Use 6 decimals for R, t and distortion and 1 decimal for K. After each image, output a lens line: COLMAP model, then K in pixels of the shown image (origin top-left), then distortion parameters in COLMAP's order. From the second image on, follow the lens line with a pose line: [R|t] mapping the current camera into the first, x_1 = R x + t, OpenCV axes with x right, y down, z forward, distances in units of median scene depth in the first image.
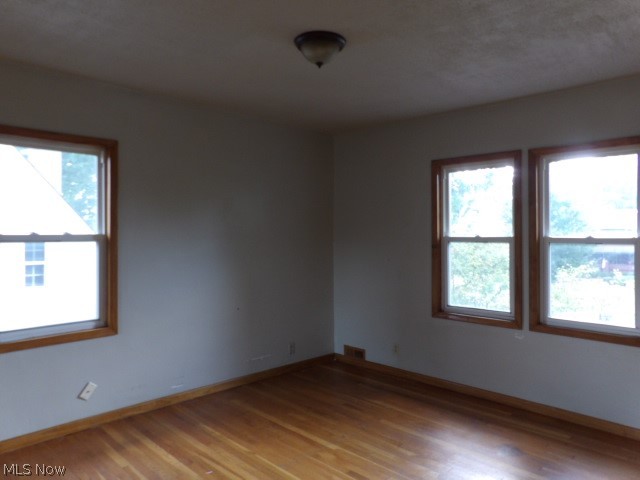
lens RADIAL K [[467.3, 0, 317.4], [0, 467.3, 236.7], [0, 0, 1]] dist [-0.028038, 0.047277]
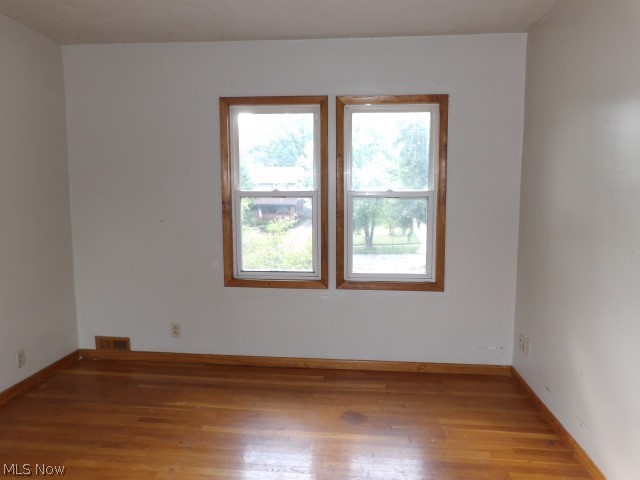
lens RADIAL K [[467.3, 0, 317.4], [0, 467.3, 236.7], [0, 0, 1]] dist [-0.028038, 0.047277]
pose [[0.770974, -0.065678, 0.633471, -0.168345], [0.003341, 0.995072, 0.099102, -0.001126], [-0.636858, -0.074289, 0.767393, 0.271008]]
